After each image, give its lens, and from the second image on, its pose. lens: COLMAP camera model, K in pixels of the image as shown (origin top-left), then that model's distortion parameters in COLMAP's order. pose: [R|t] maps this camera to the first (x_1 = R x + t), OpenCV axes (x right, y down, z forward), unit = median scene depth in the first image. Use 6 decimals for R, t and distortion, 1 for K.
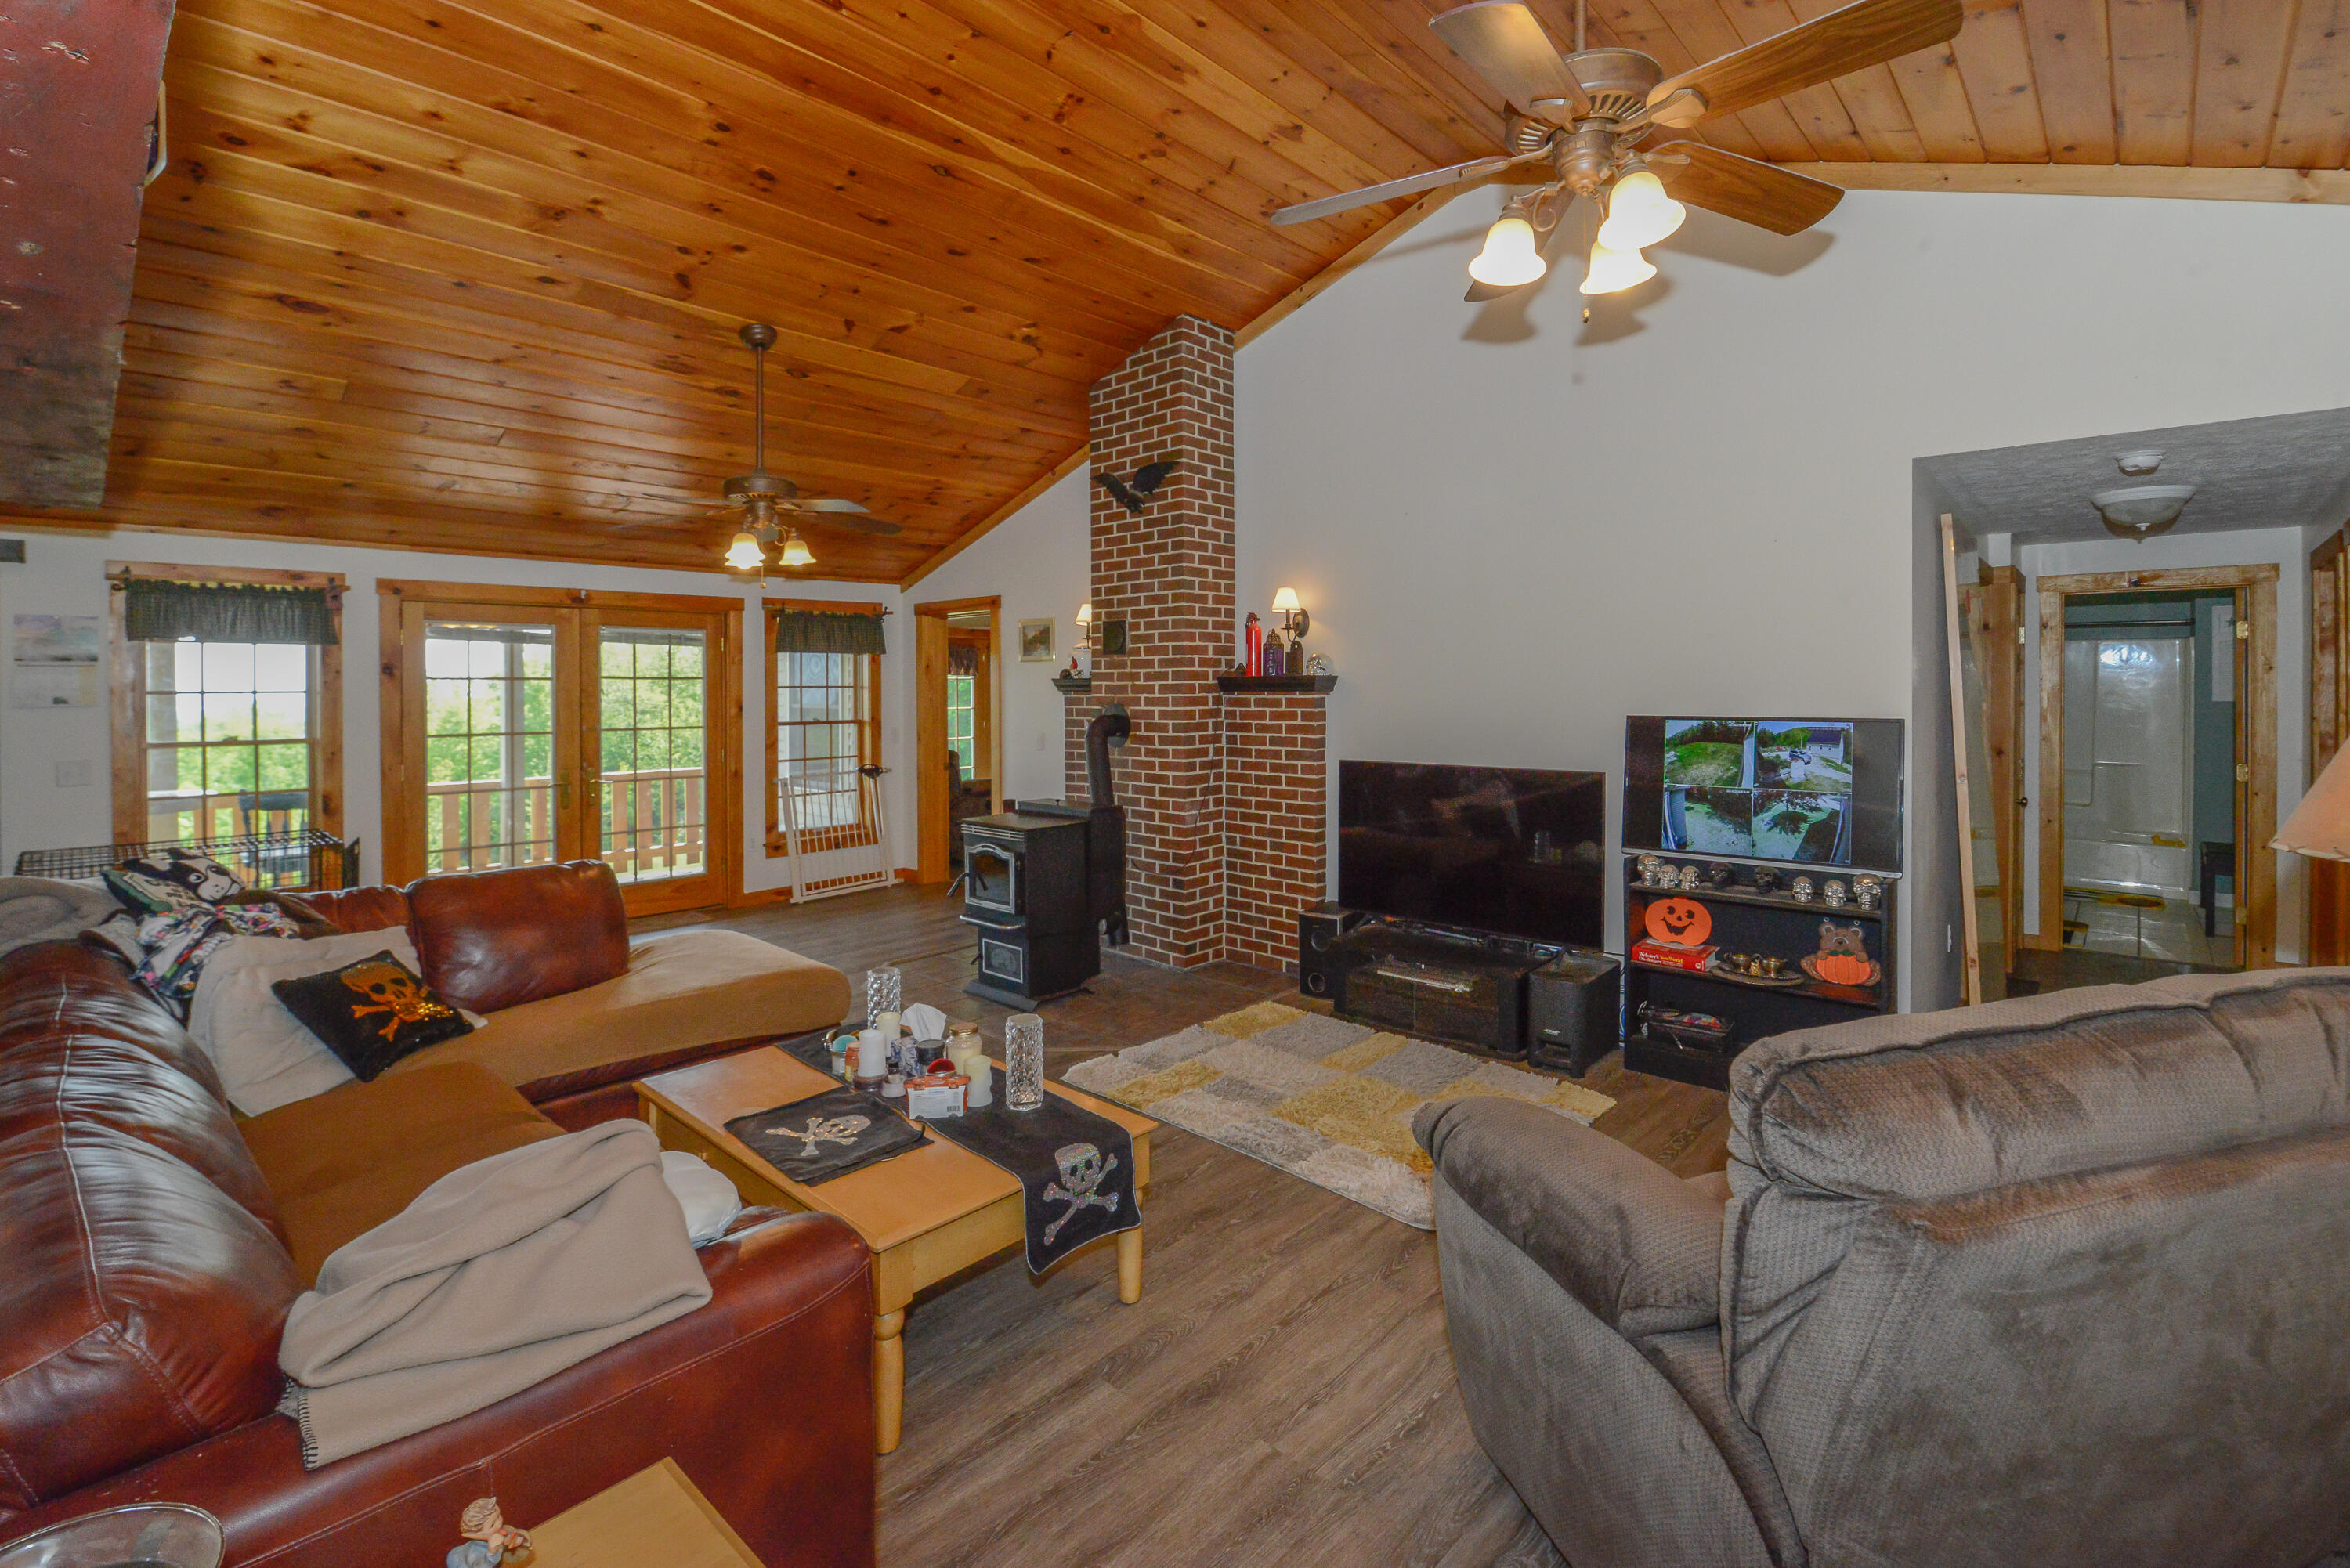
lens RADIAL K [[1061.1, 0, 1142.1], [0, 1061.1, 688.1], [0, 0, 1]] dist [-0.006783, -0.007712]
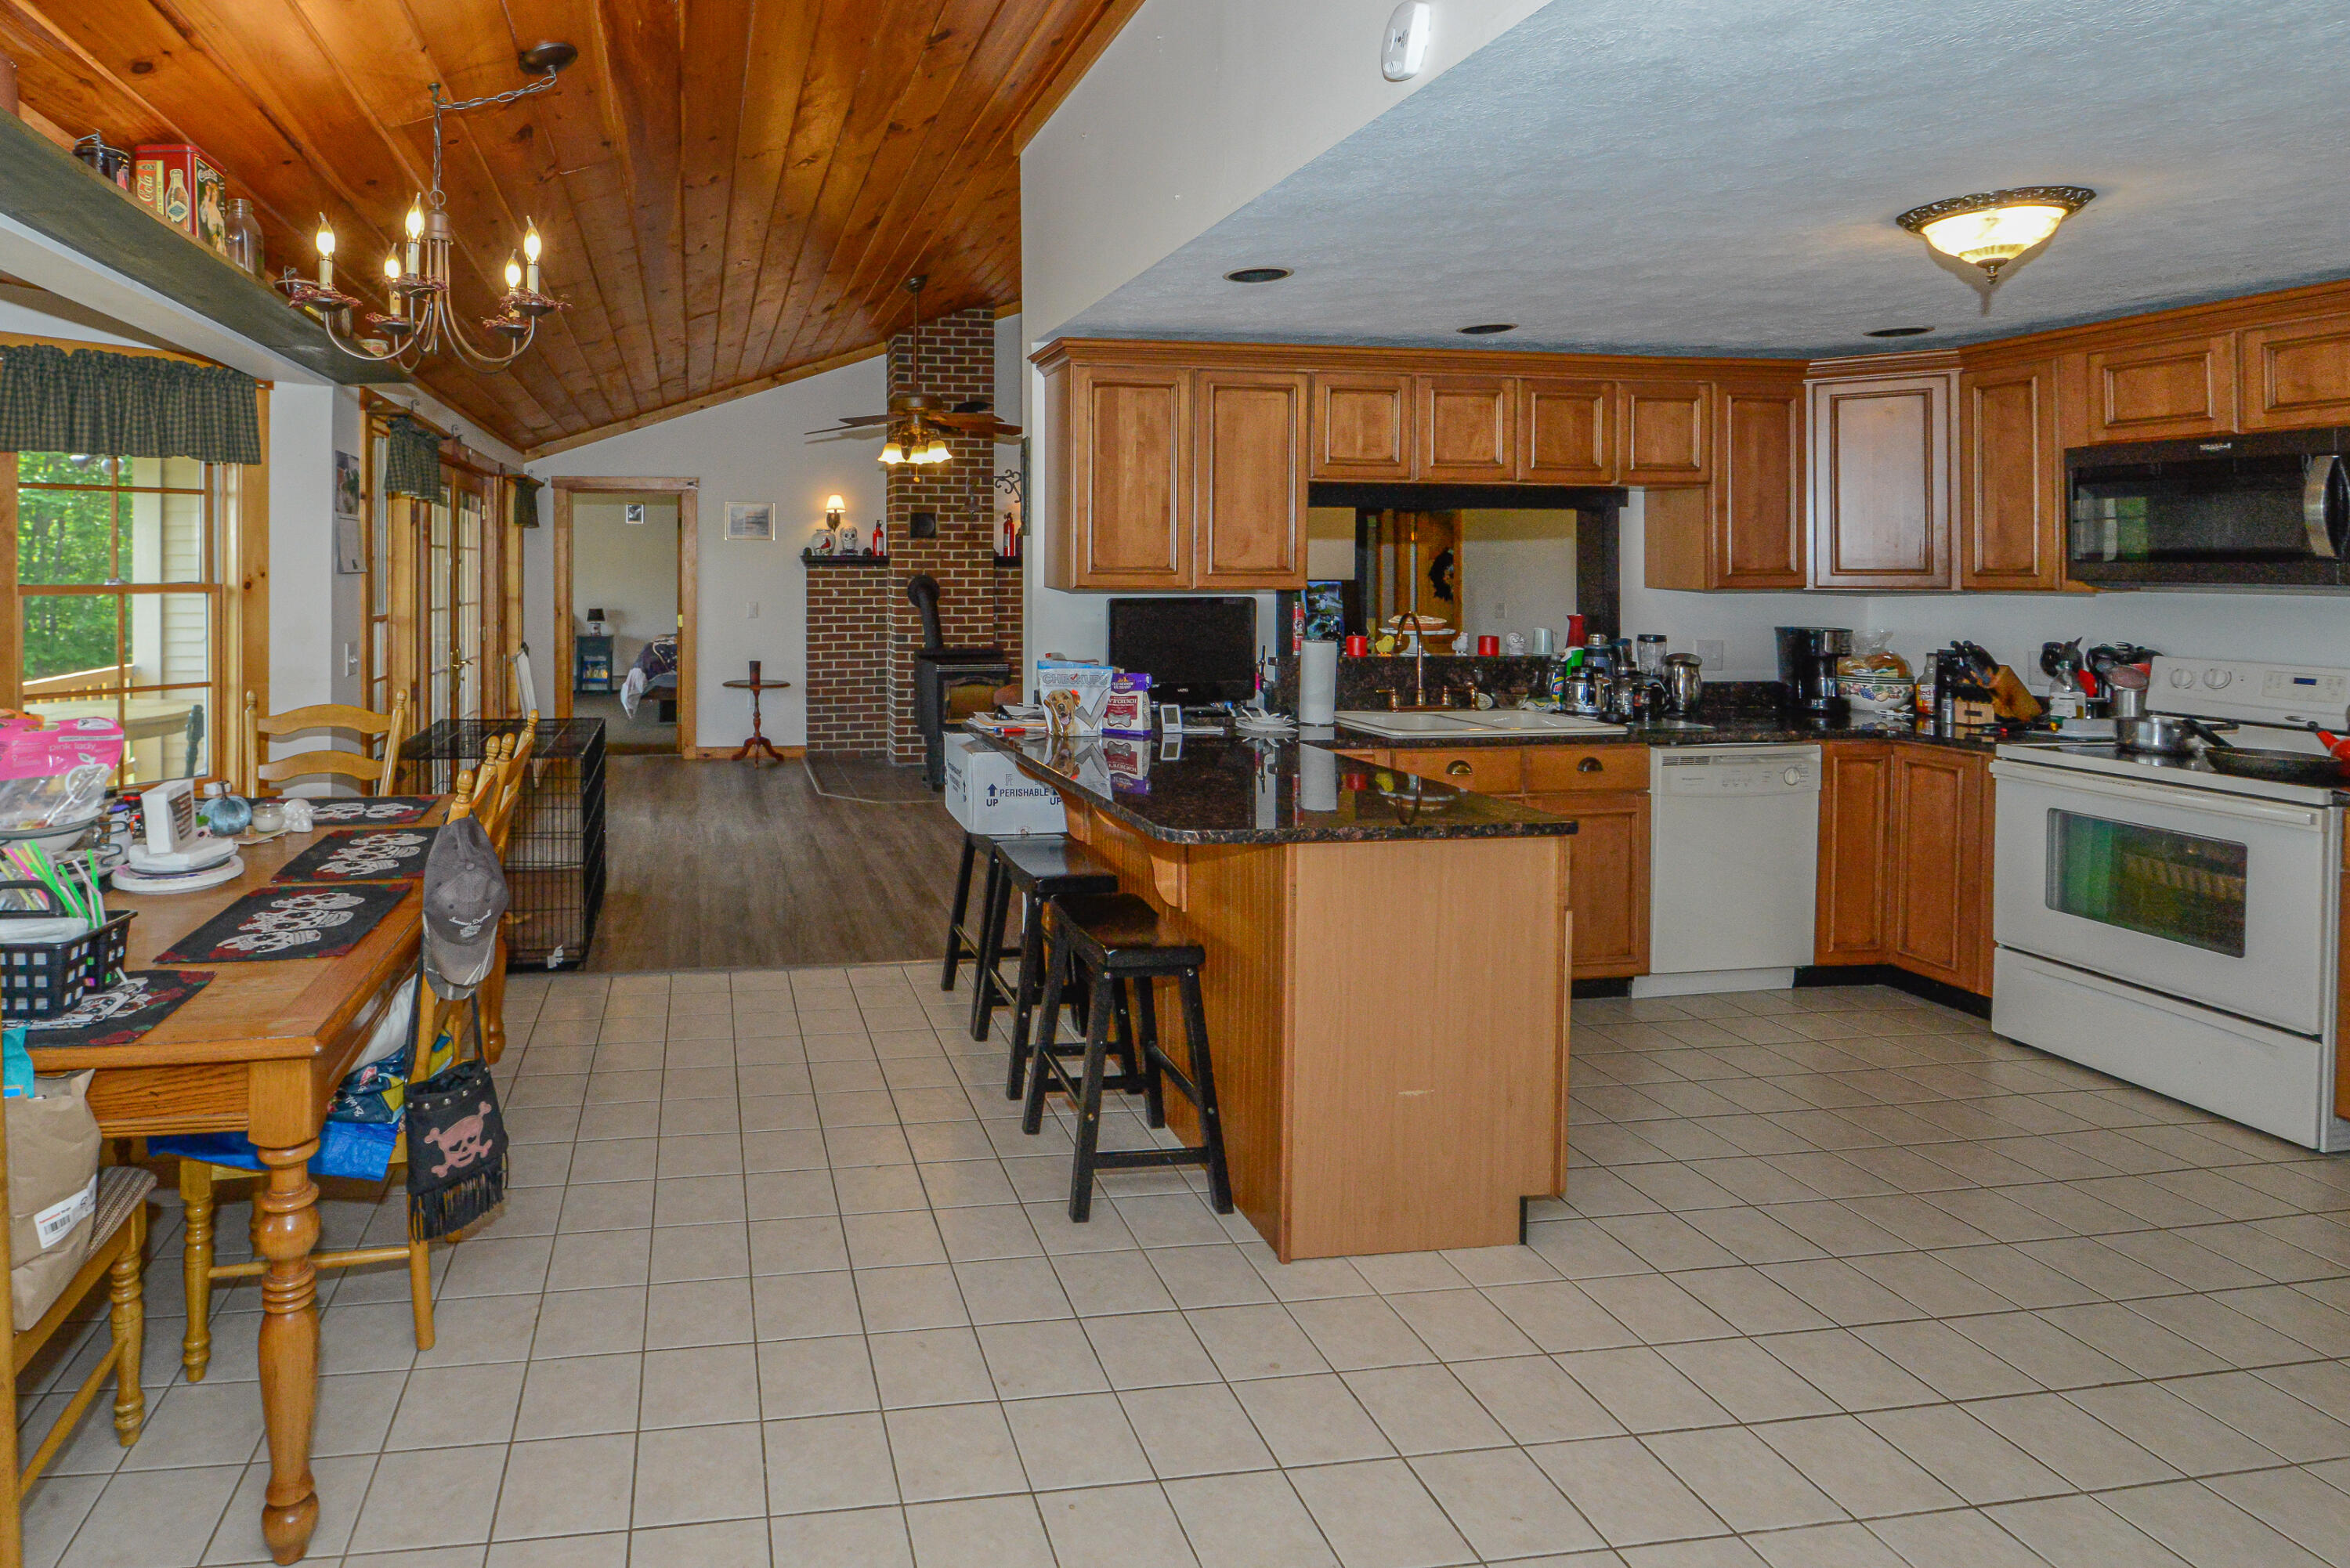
lens RADIAL K [[1222.1, 0, 852.0], [0, 1222.1, 577.8], [0, 0, 1]] dist [0.022525, -0.007261]
pose [[0.618768, 0.002012, 0.785572, -1.353844], [-0.004179, 0.999991, 0.000731, 0.017954], [-0.785563, -0.003735, 0.618770, 0.134395]]
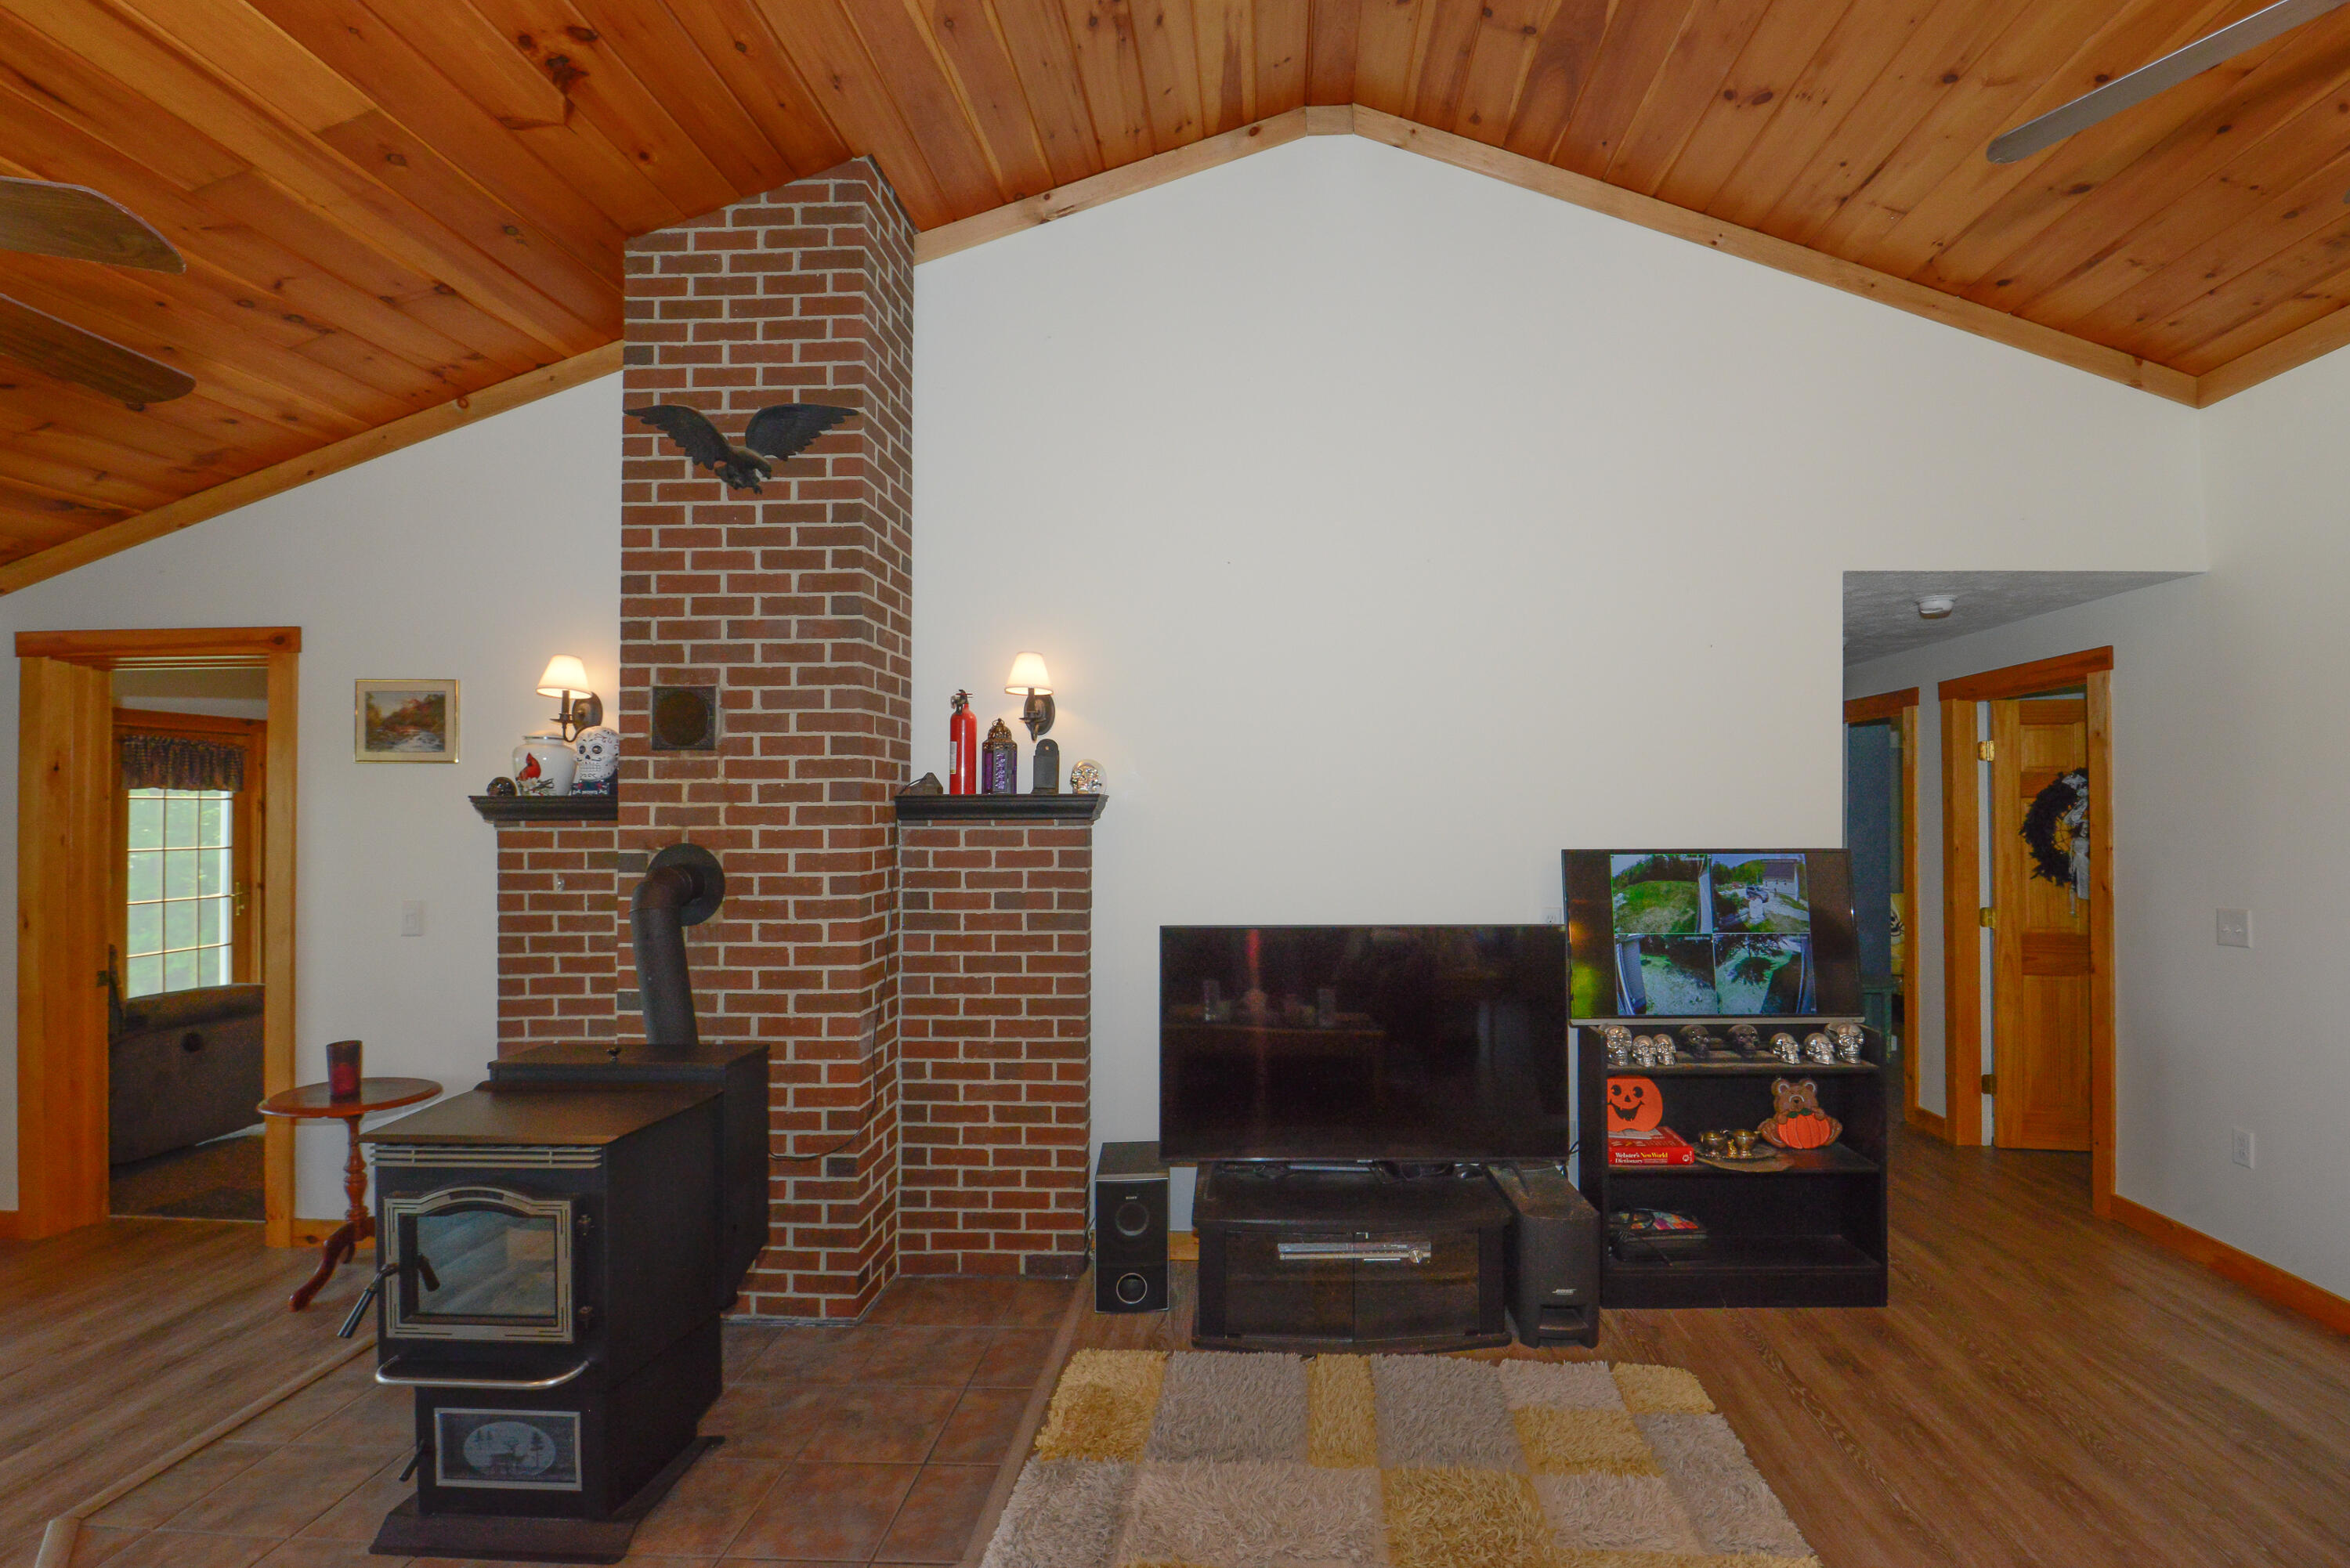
lens RADIAL K [[1061.1, 0, 1250.1], [0, 1061.1, 797.0], [0, 0, 1]] dist [-0.006783, -0.007712]
pose [[0.725624, 0.013675, 0.687955, -0.194919], [-0.000777, 0.999818, -0.019055, 0.001425], [-0.688091, 0.013292, 0.725503, 0.447937]]
